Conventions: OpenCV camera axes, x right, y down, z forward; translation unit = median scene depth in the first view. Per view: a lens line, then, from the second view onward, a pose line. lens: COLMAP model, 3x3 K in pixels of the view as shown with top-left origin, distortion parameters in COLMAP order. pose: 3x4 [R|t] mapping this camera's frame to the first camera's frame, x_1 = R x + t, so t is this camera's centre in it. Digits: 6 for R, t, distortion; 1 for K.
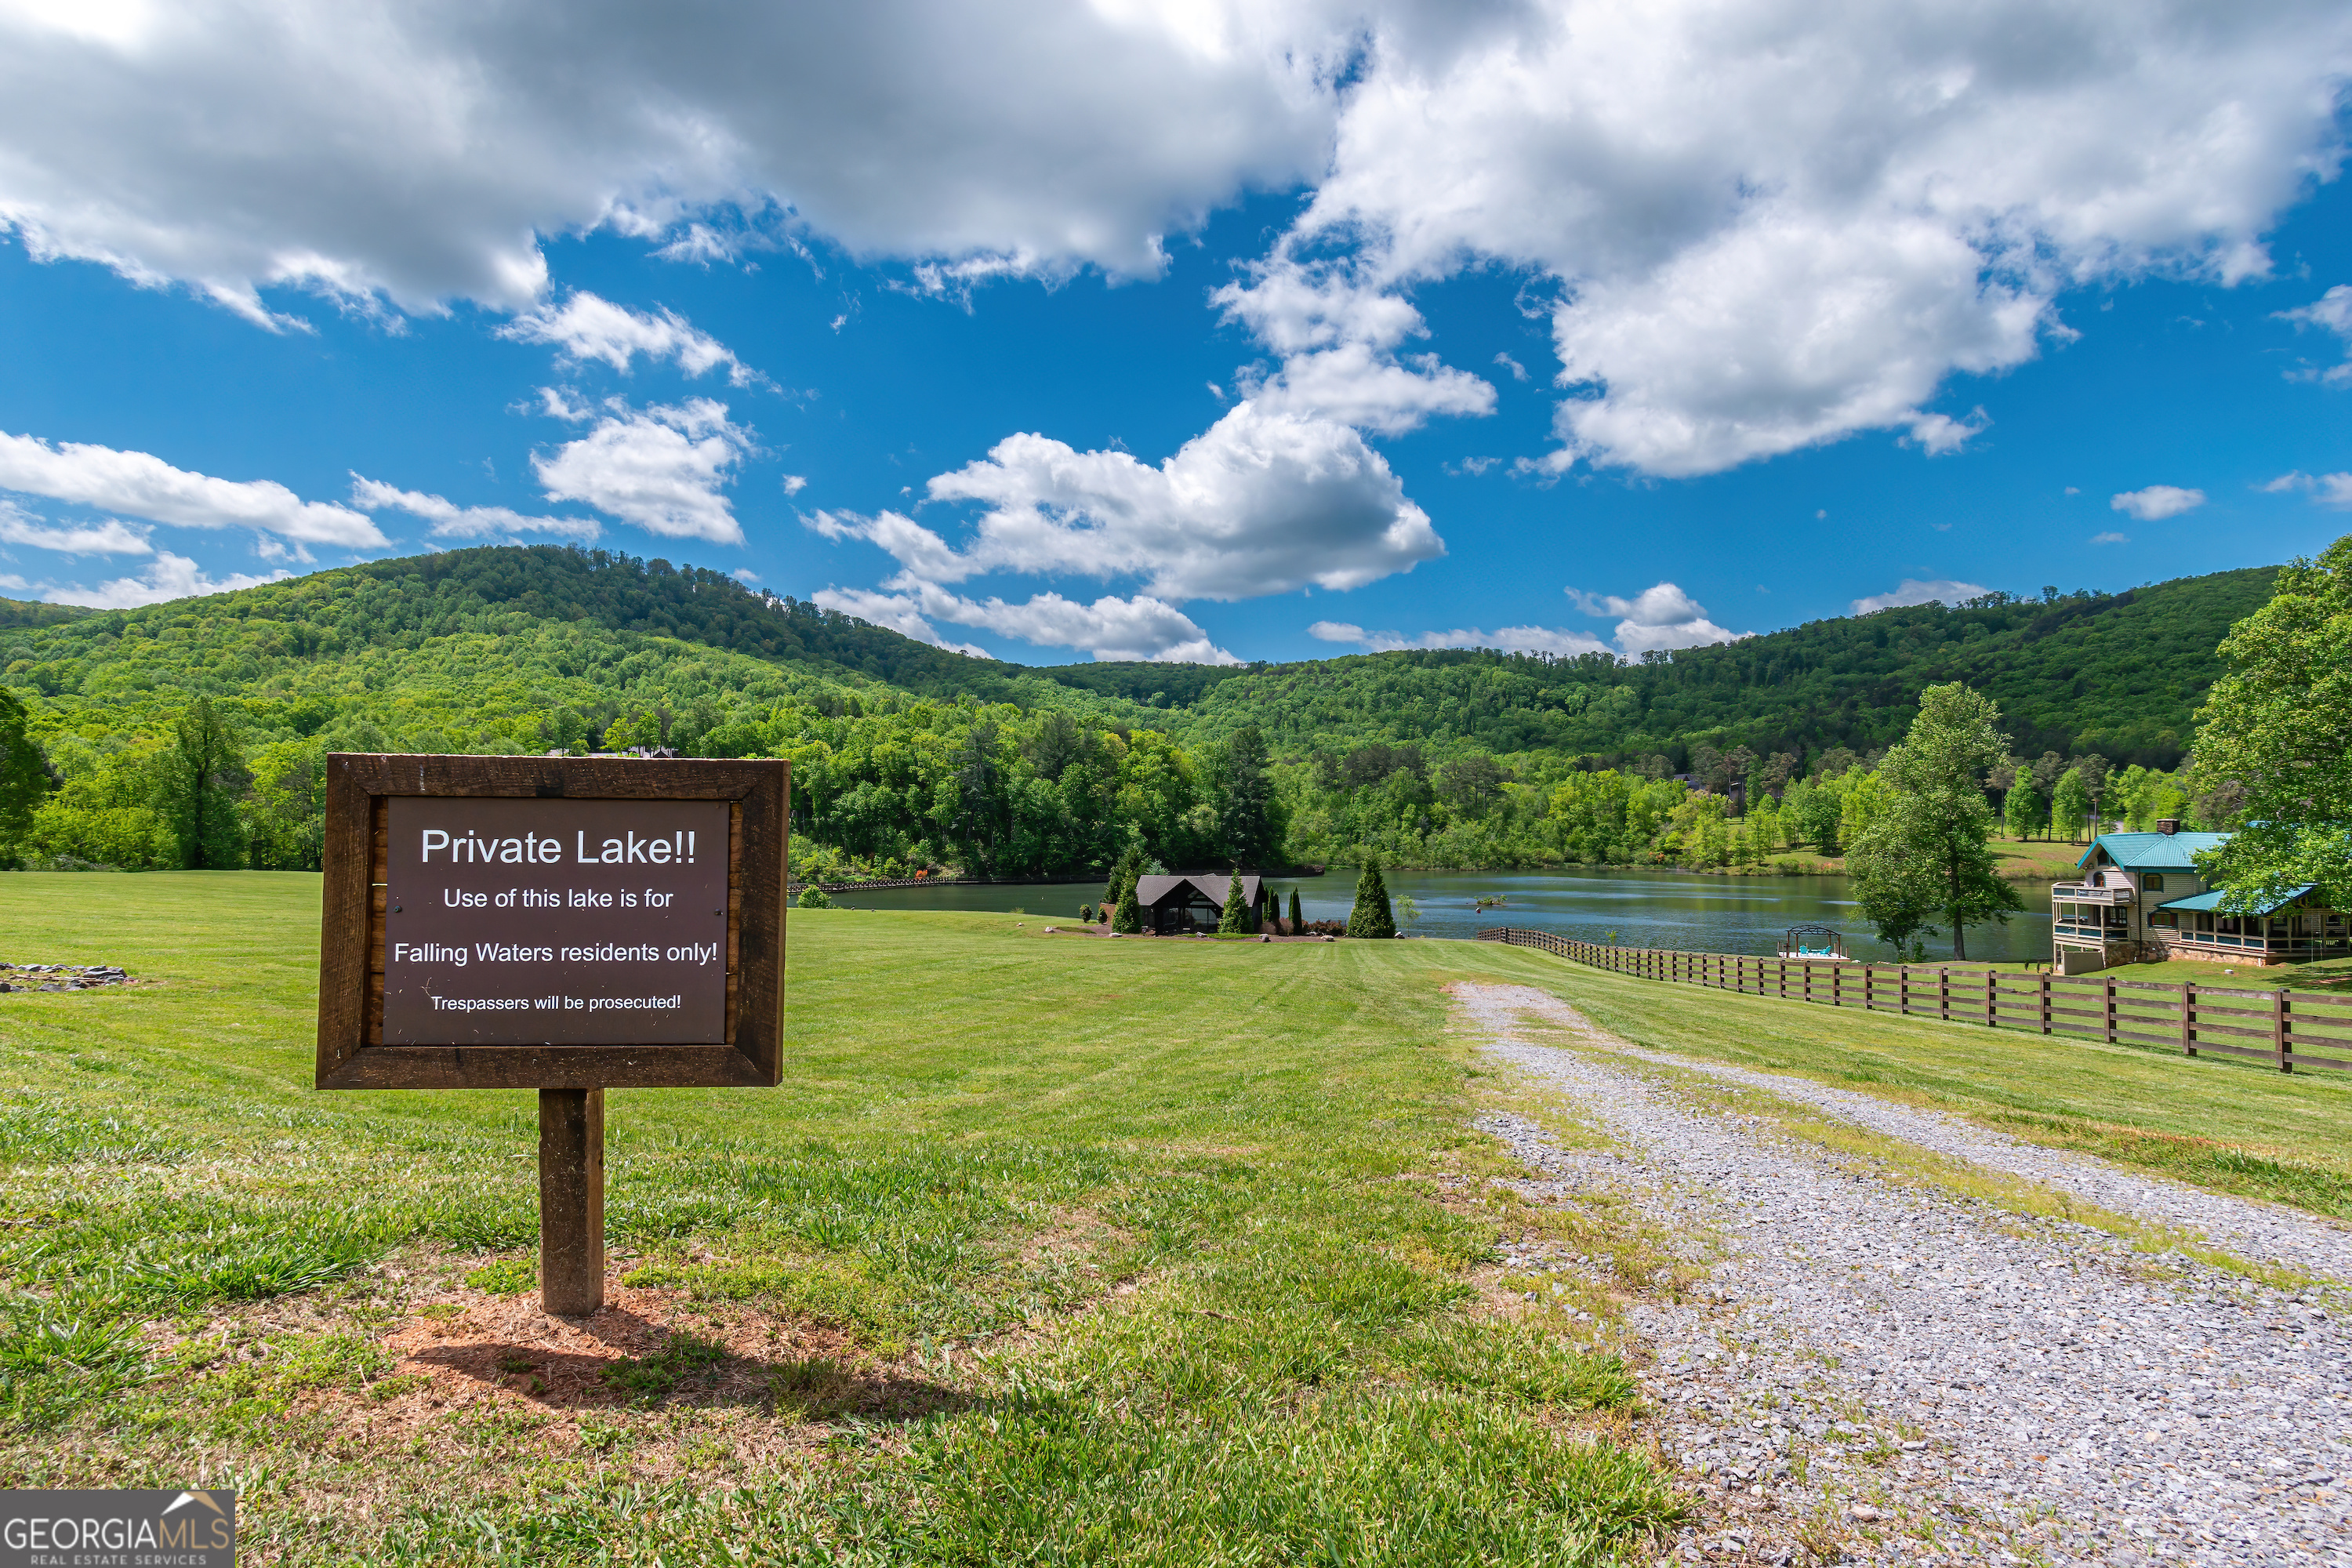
lens RADIAL K [[1189.3, 0, 1176.0], [0, 1189.3, 784.0], [0, 0, 1]] dist [0.000307, 0.000116]
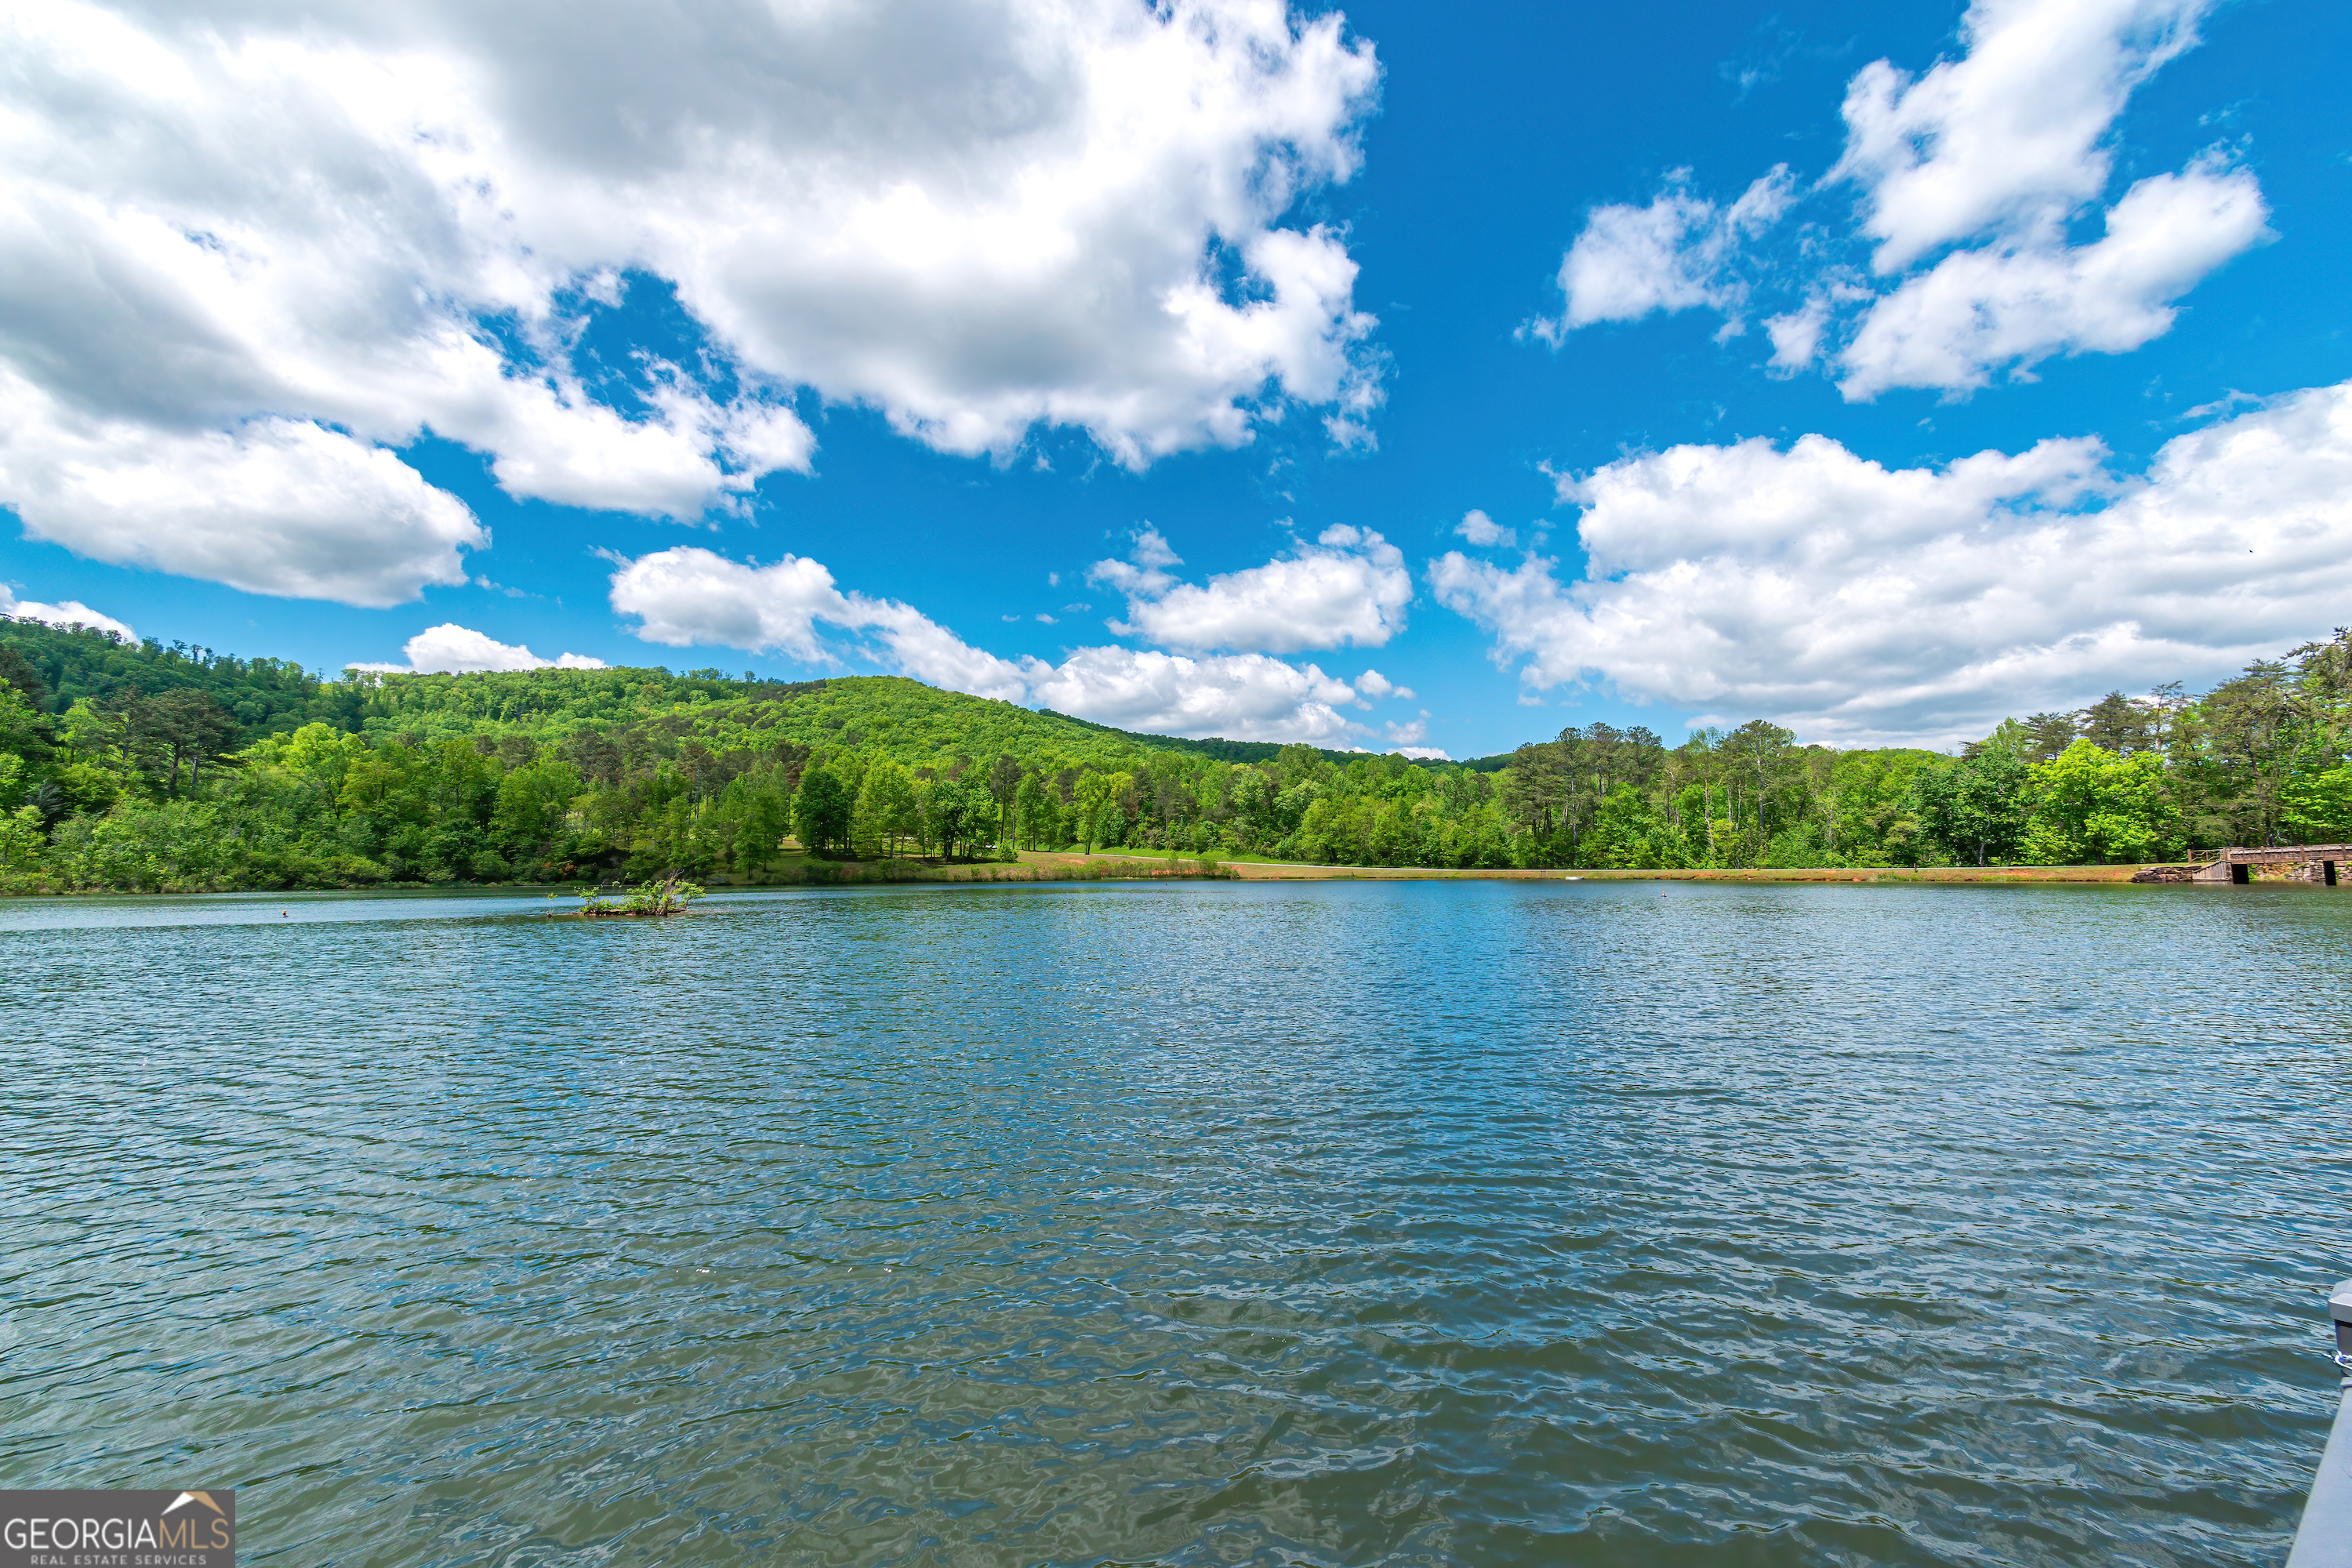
lens RADIAL K [[1024.4, 0, 1176.0], [0, 1024.4, 784.0], [0, 0, 1]] dist [0.000196, -0.002103]
pose [[0.455842, 0.076304, 0.886784, 0.054842], [-0.021930, 0.996979, -0.074513, 0.045642], [-0.889790, 0.014519, 0.456138, 0.414554]]
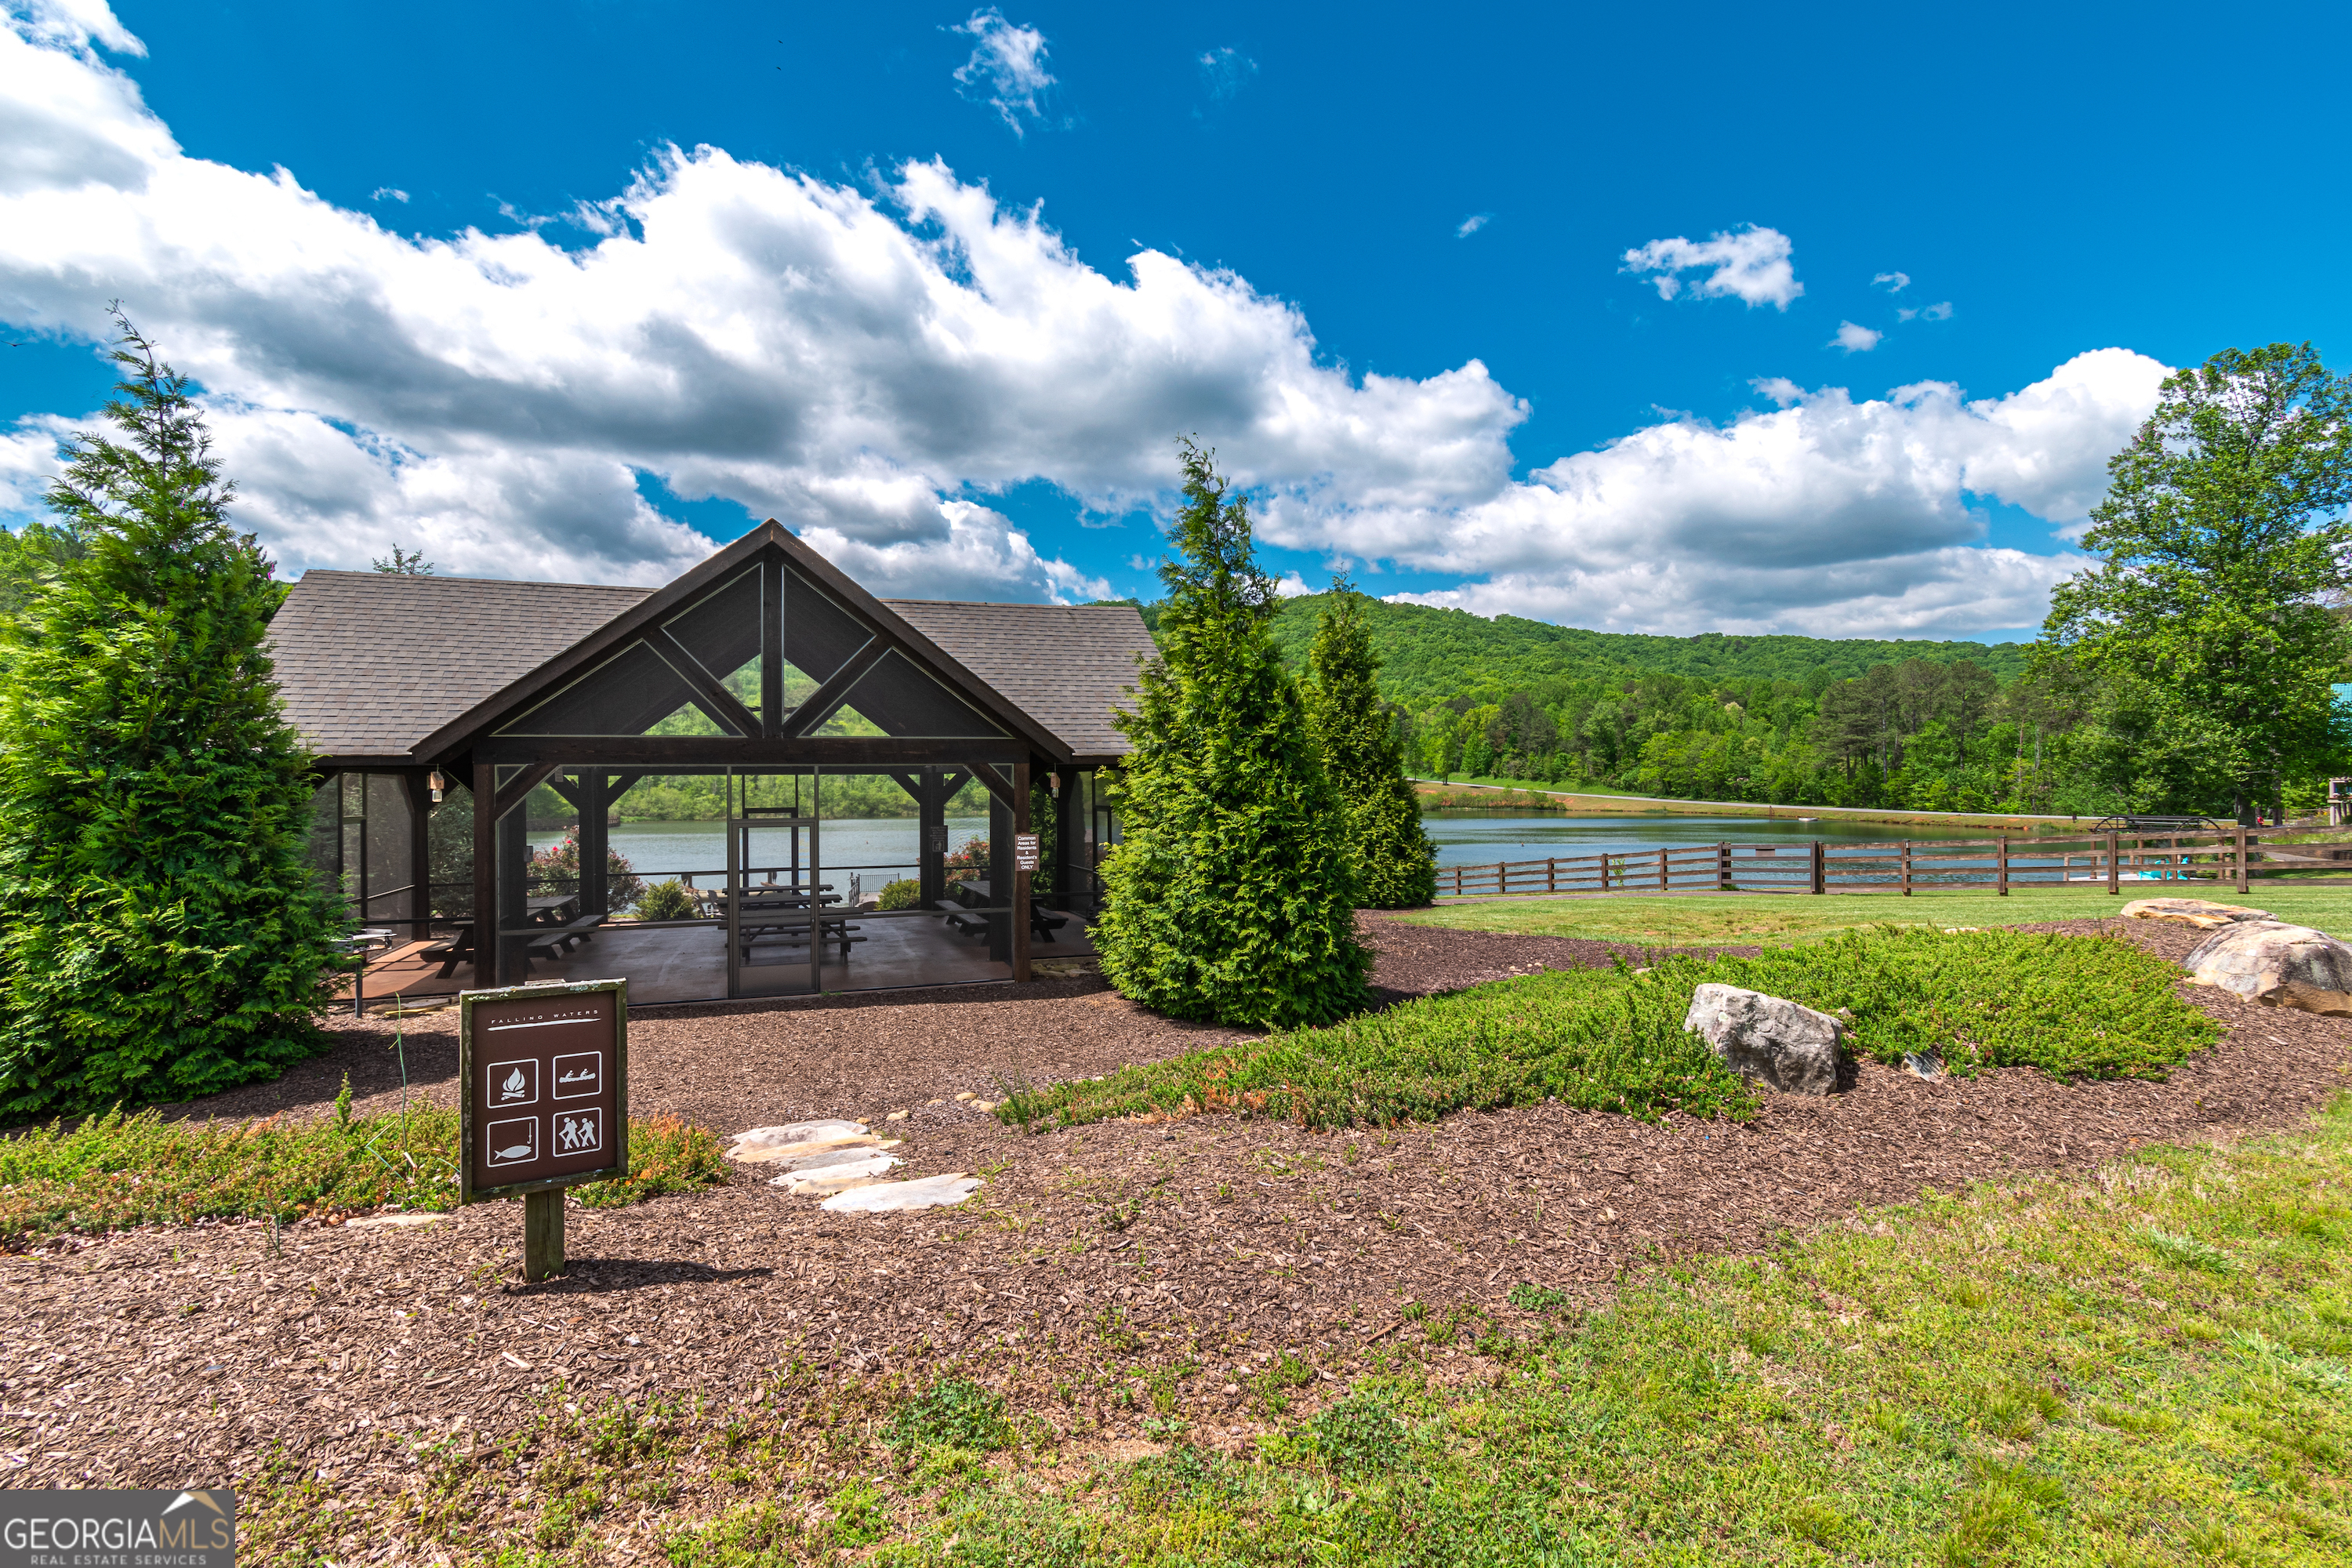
lens RADIAL K [[1118.1, 0, 1176.0], [0, 1118.1, 784.0], [0, 0, 1]] dist [-0.001811, -0.000149]
pose [[0.796089, -0.000290, 0.605179, -0.008767], [-0.013817, 0.999731, 0.018655, 0.029918], [-0.605021, -0.023212, 0.795871, 0.254414]]
